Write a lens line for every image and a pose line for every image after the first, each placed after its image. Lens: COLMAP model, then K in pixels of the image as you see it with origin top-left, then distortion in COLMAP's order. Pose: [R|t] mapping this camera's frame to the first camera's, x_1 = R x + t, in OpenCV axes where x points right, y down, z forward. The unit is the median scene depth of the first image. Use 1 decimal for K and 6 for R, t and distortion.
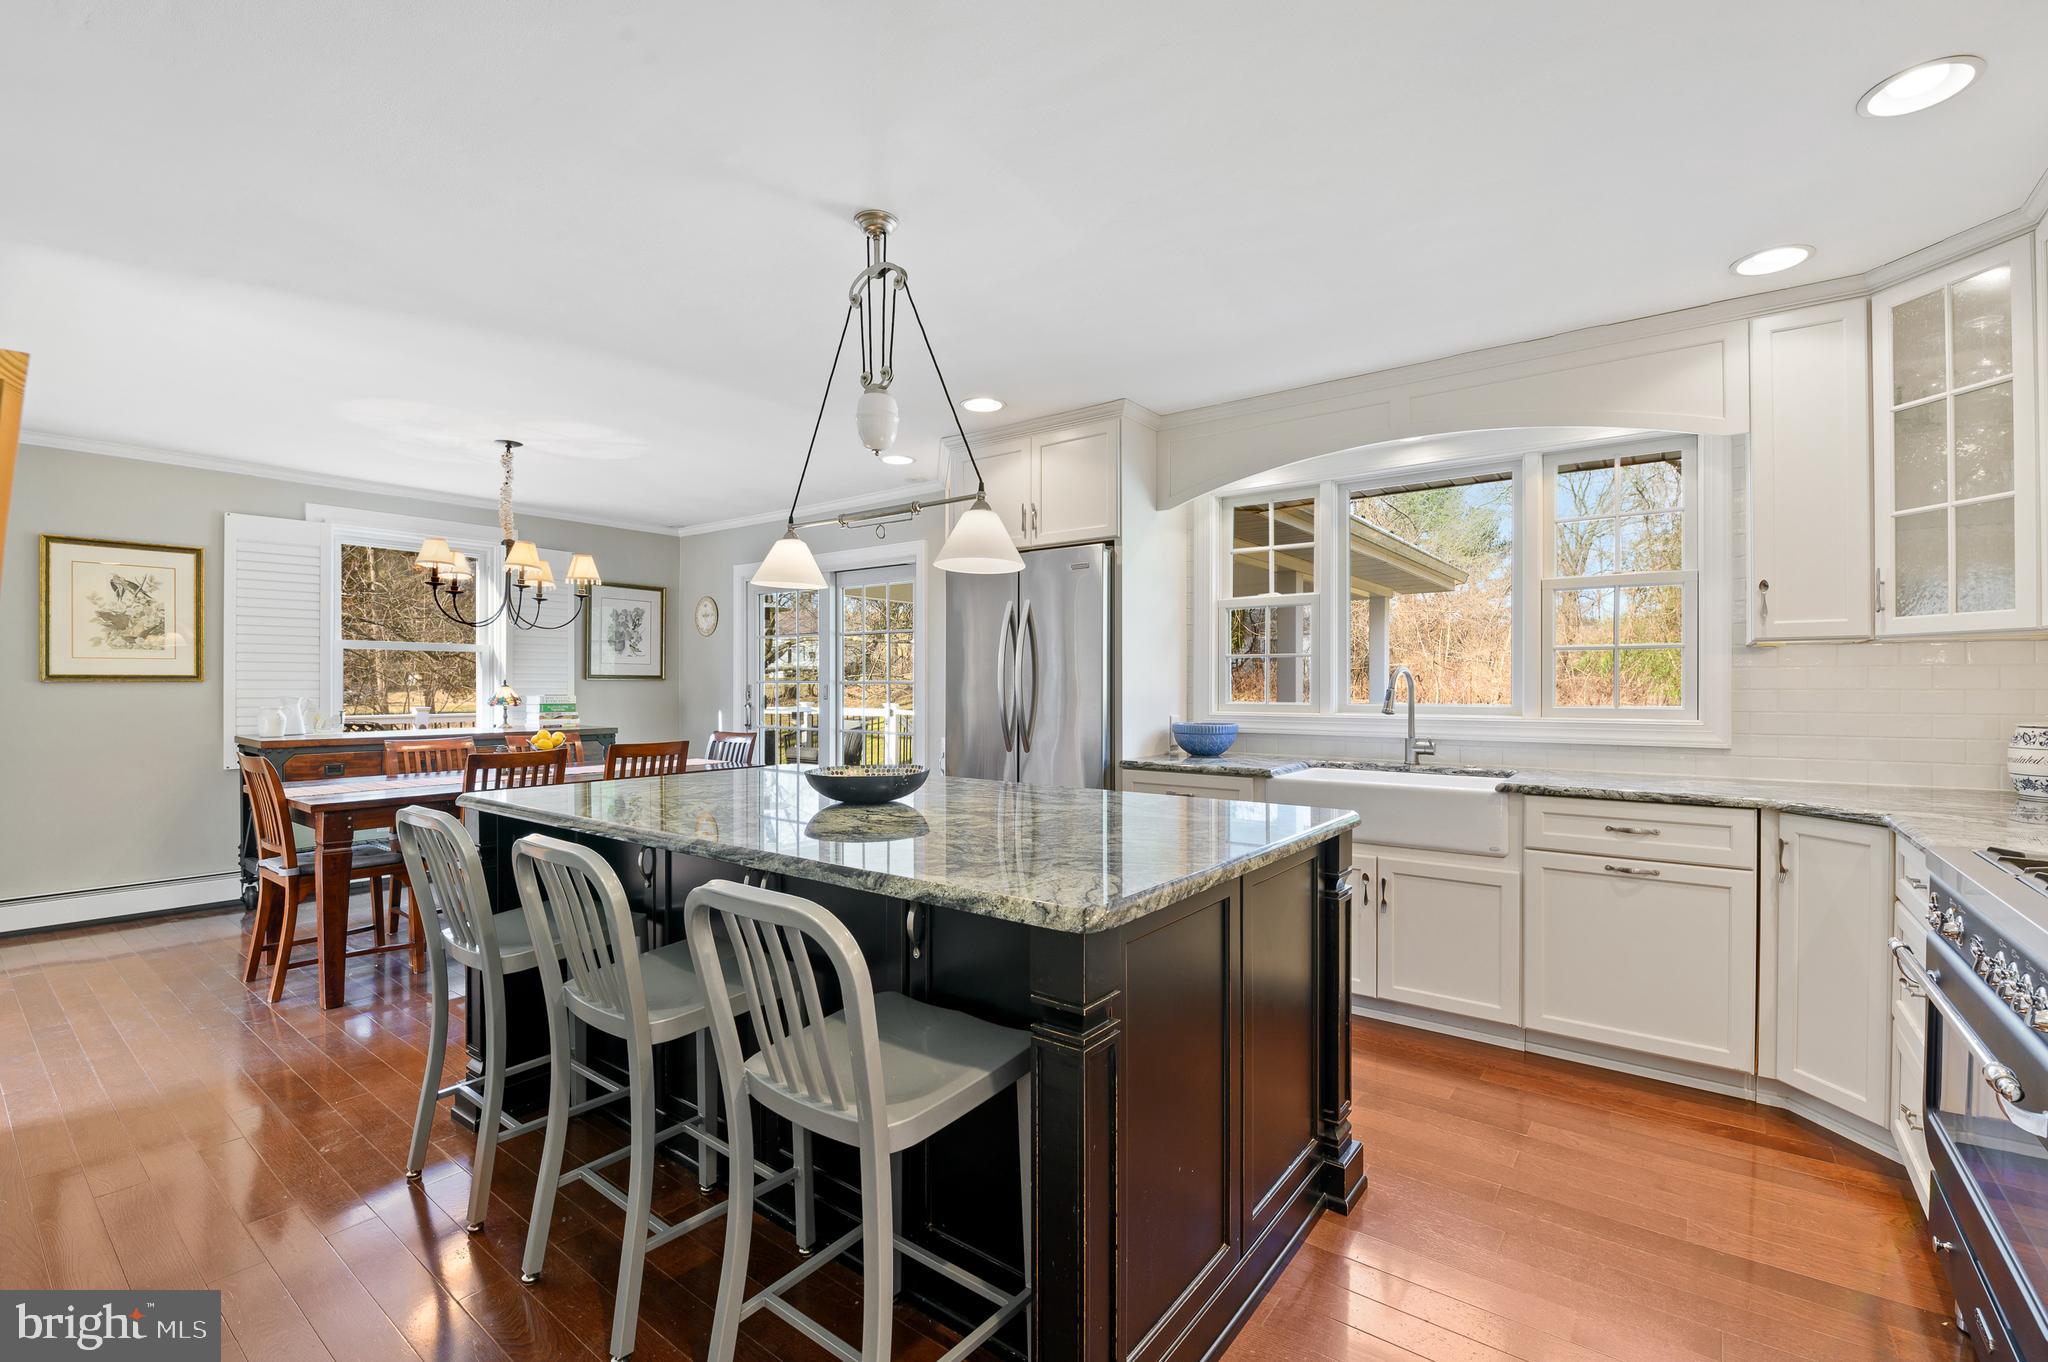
lens RADIAL K [[883.7, 0, 1024.6], [0, 883.7, 690.7], [0, 0, 1]] dist [-0.002568, -0.010367]
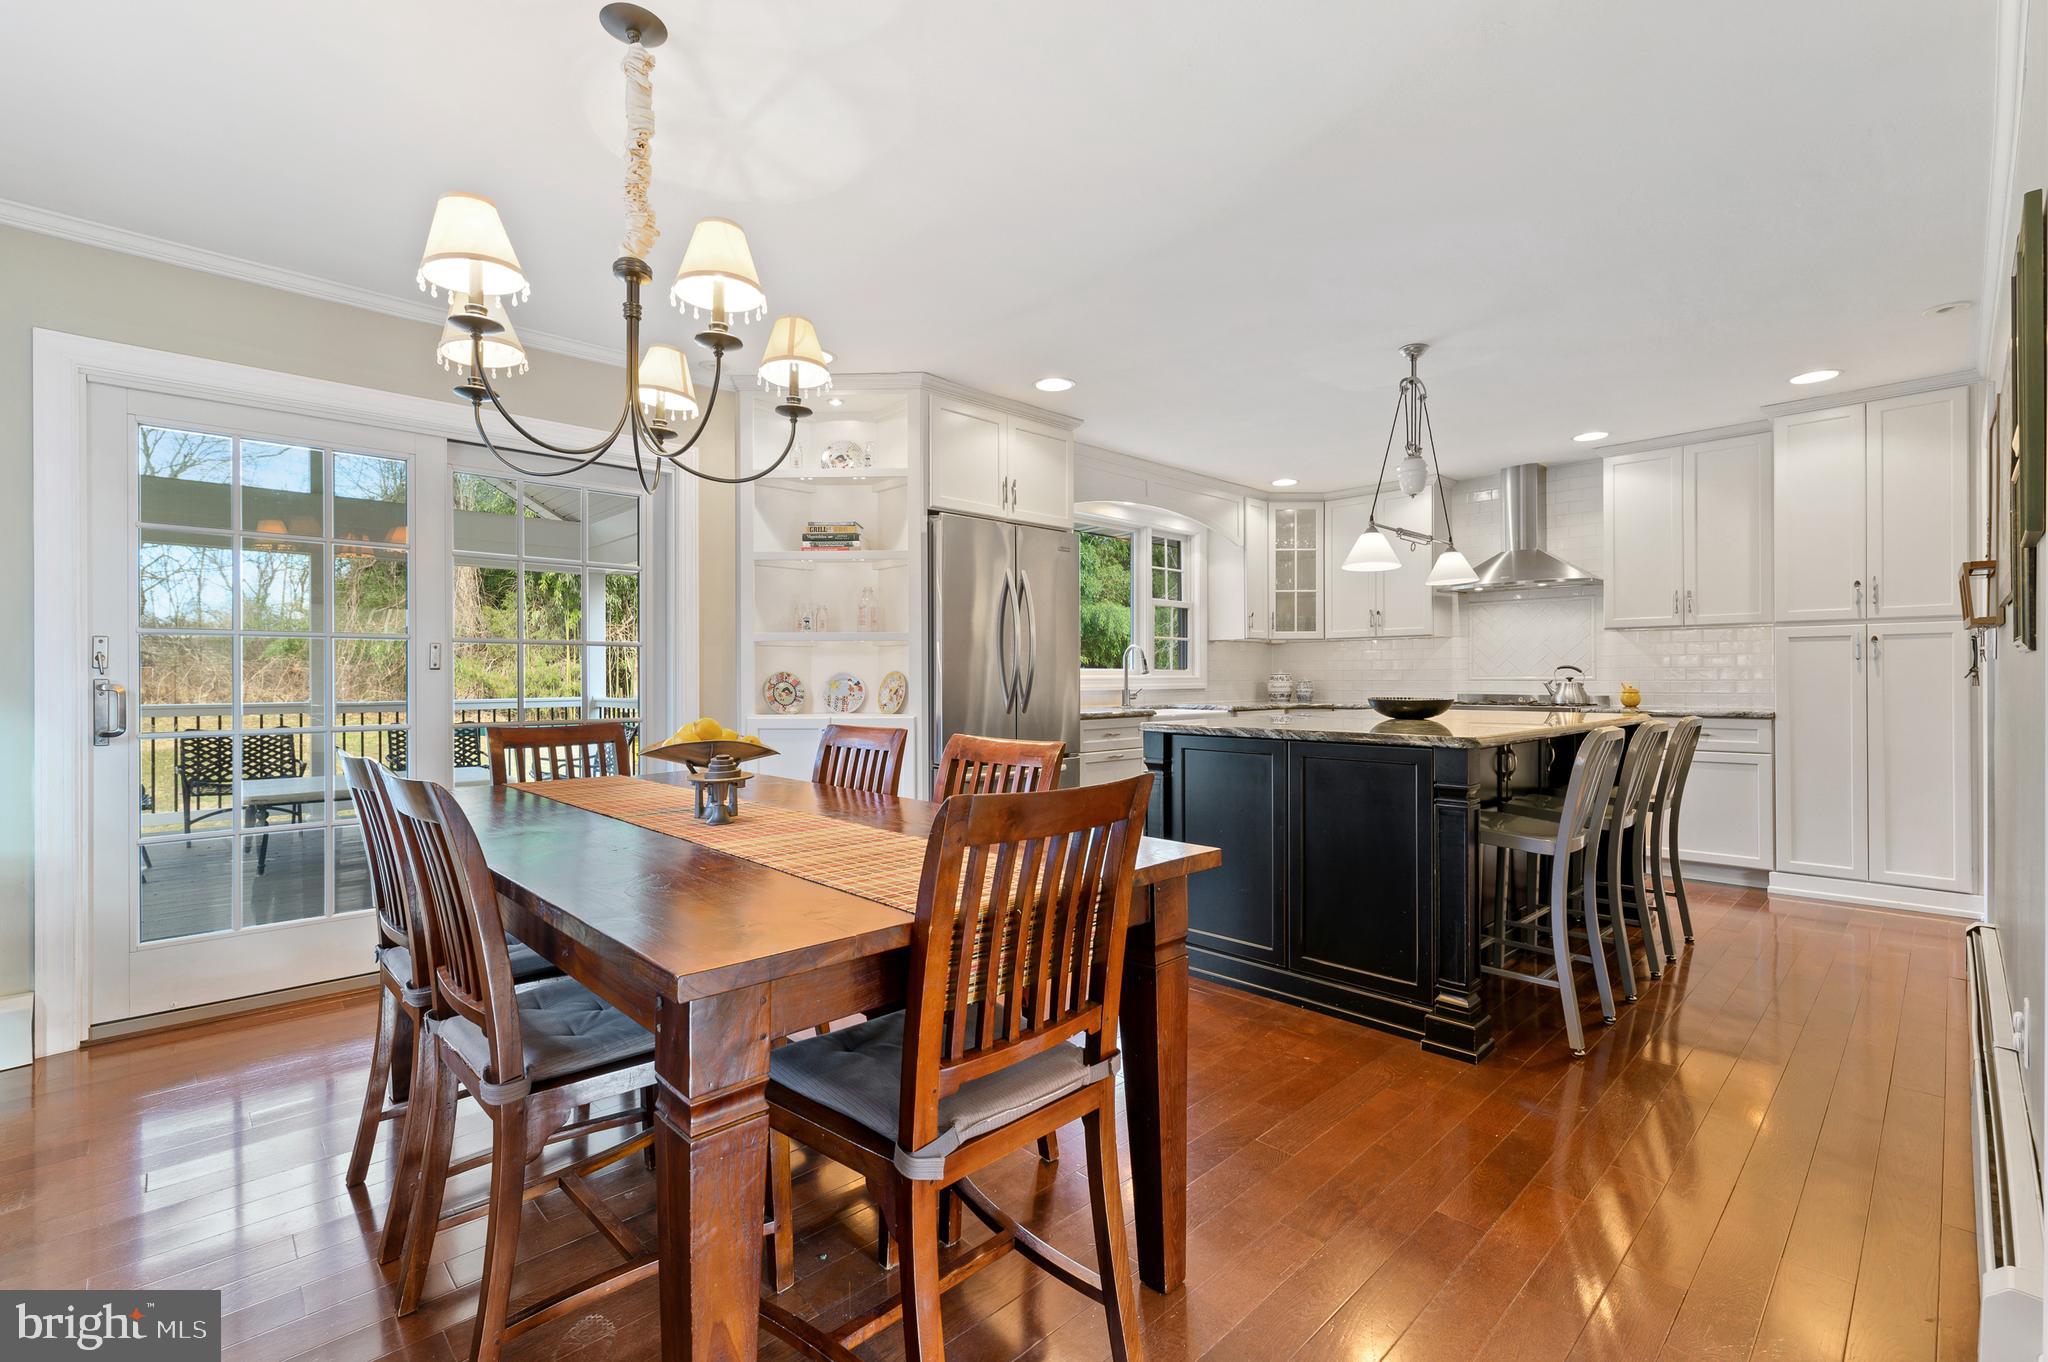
lens RADIAL K [[892.3, 0, 1024.0], [0, 892.3, 681.0], [0, 0, 1]] dist [-0.000570, -0.000310]
pose [[0.149208, -0.004340, 0.988796, -0.911259], [0.009680, 0.999949, 0.002929, 0.024075], [-0.988758, 0.009134, 0.149242, 0.717296]]
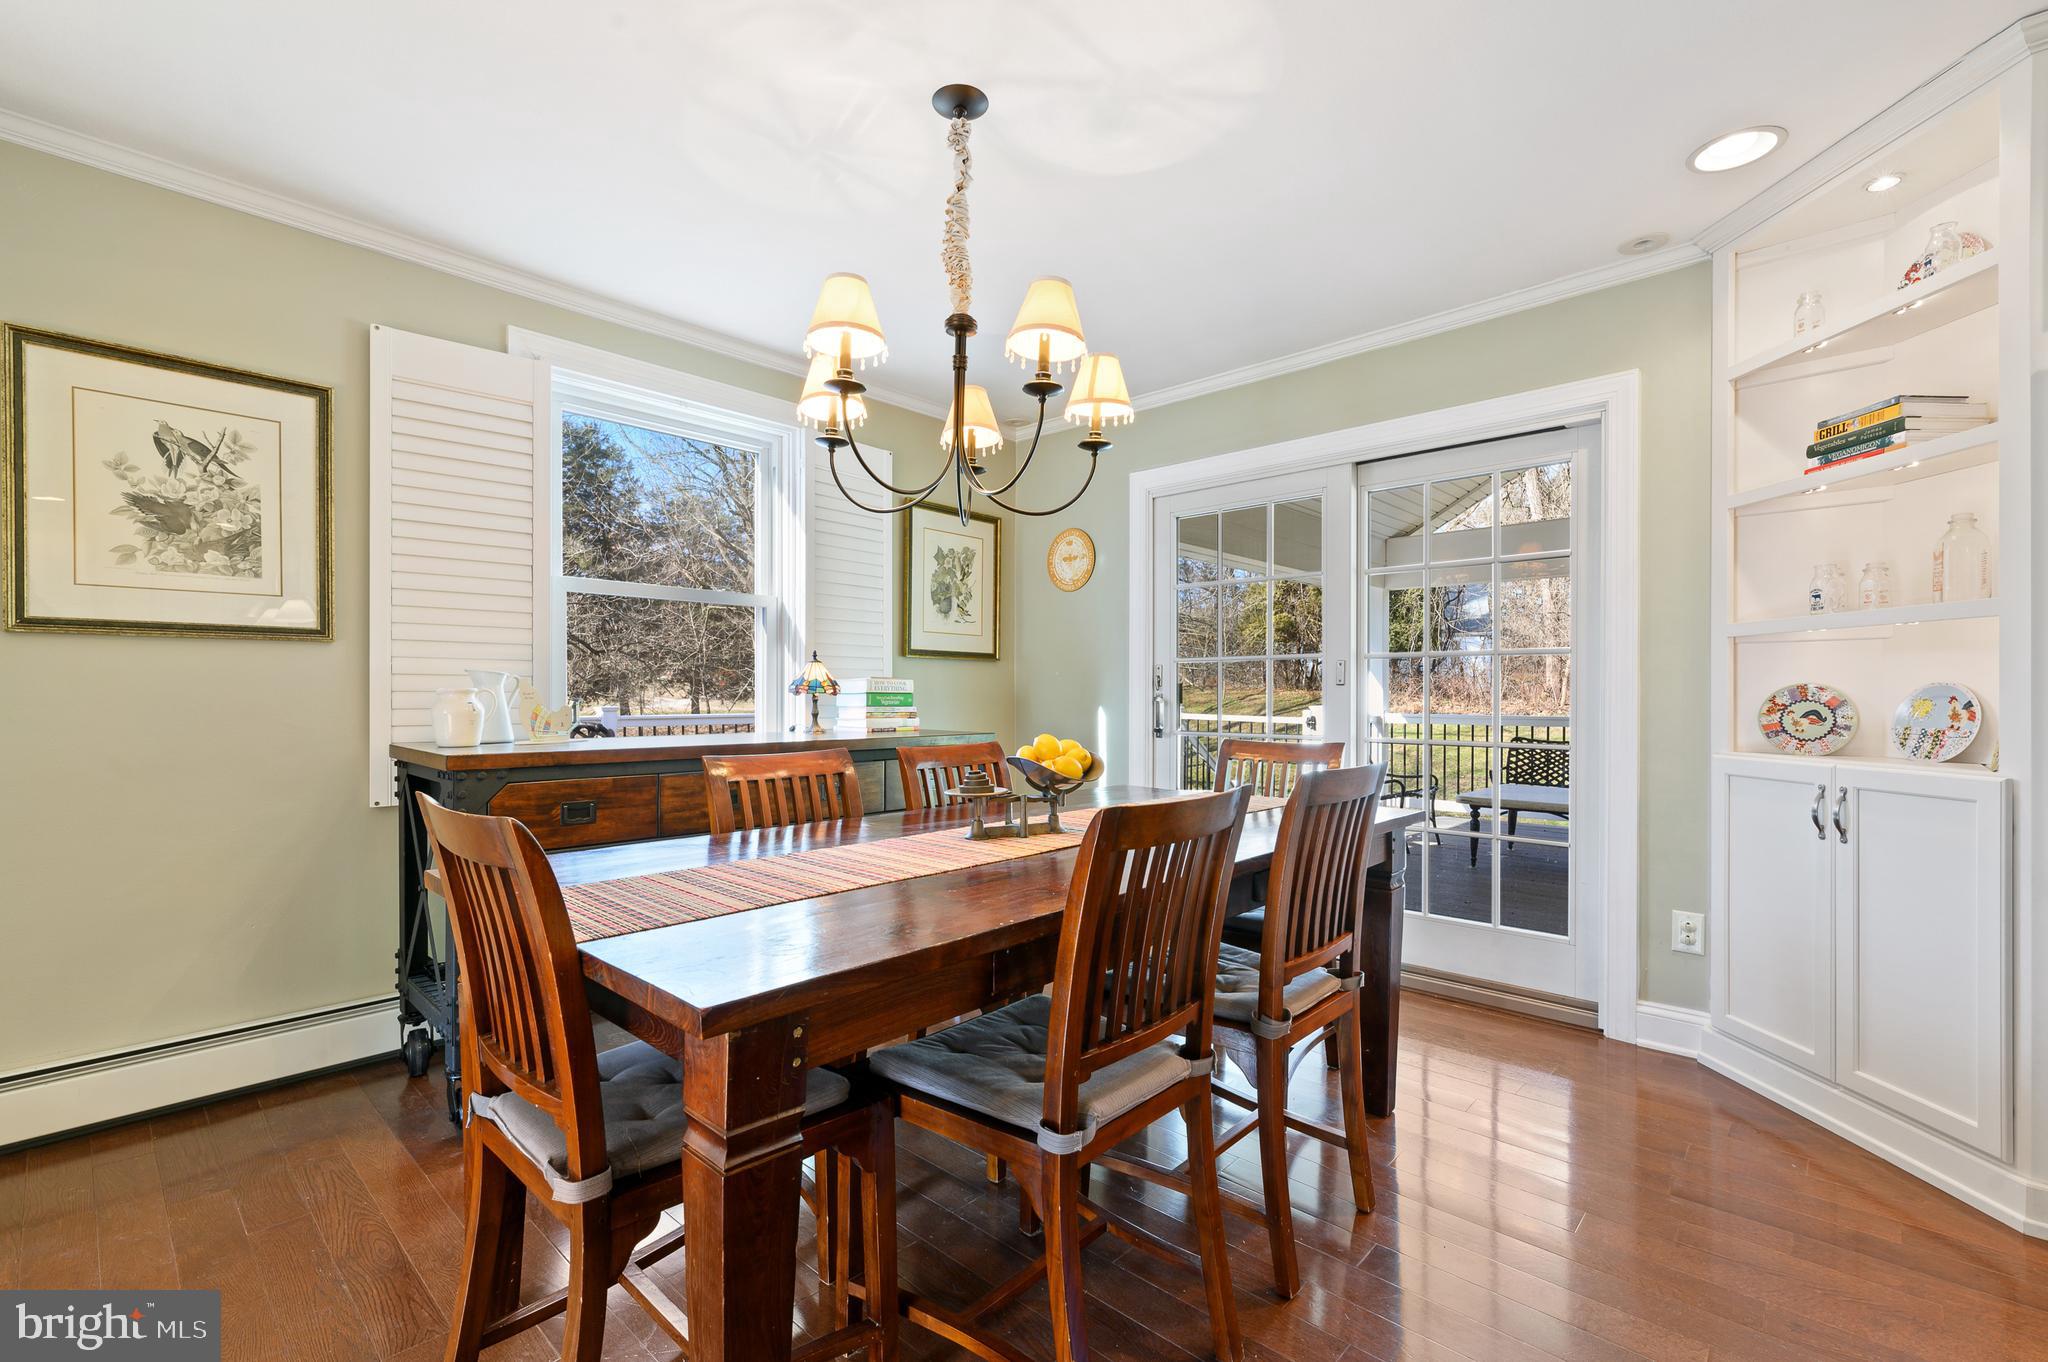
lens RADIAL K [[895.5, 0, 1022.6], [0, 895.5, 701.3], [0, 0, 1]] dist [0.001037, -0.000188]
pose [[0.994716, 0.000632, -0.102662, -0.473069], [-0.000562, 1.000000, 0.000714, 0.025407], [0.102662, -0.000653, 0.994716, 0.508626]]
